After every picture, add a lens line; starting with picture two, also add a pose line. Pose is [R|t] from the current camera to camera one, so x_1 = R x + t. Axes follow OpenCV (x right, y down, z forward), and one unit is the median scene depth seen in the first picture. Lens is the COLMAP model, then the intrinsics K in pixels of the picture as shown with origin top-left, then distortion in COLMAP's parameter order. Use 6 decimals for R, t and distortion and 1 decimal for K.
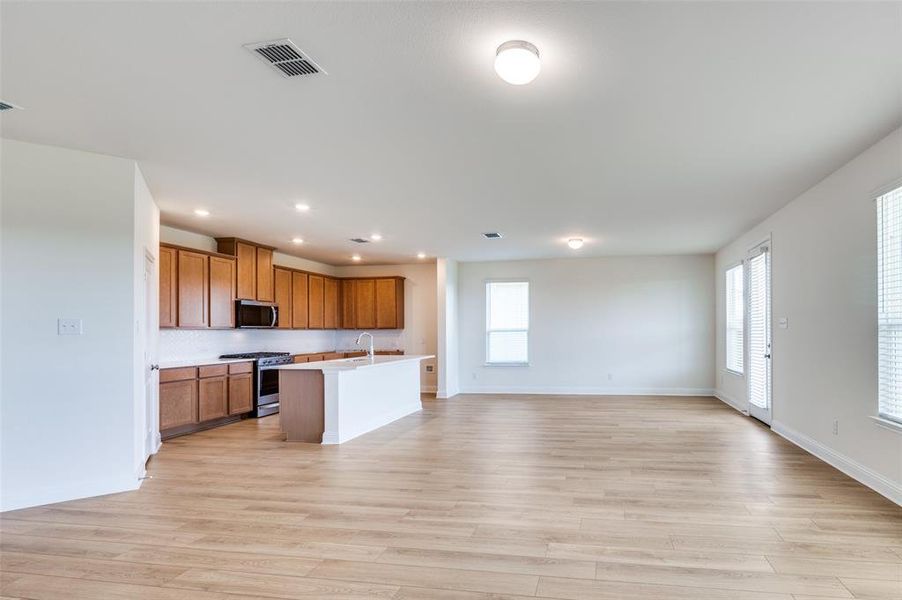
lens RADIAL K [[420.6, 0, 545.0], [0, 420.6, 330.7], [0, 0, 1]] dist [-0.003686, -0.000657]
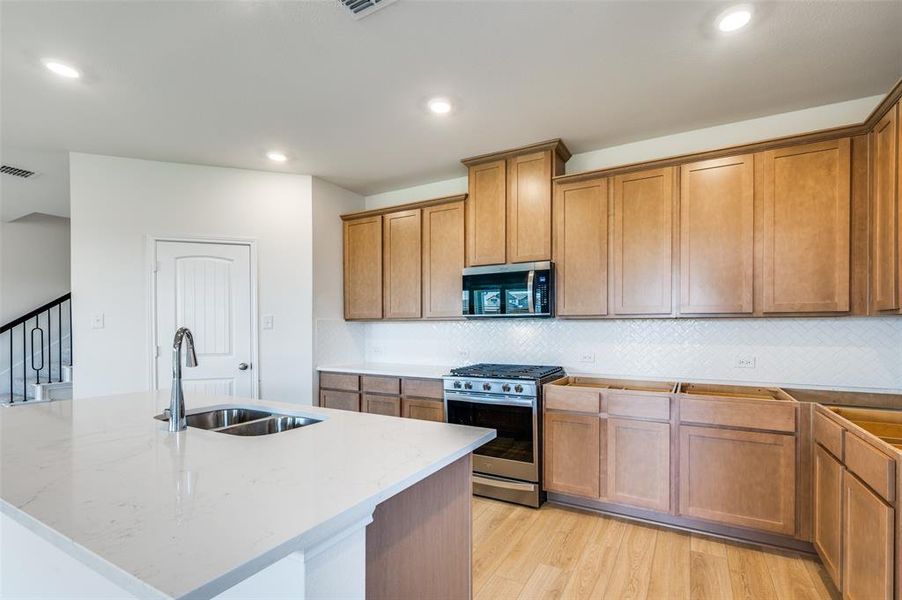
lens RADIAL K [[405.7, 0, 475.7], [0, 405.7, 330.4], [0, 0, 1]] dist [-0.001650, -0.000920]
pose [[-0.343675, 0.015468, -0.938961, -0.213848], [0.002638, 0.999876, 0.015506, 0.001623], [0.939085, 0.002852, -0.343674, 1.157225]]
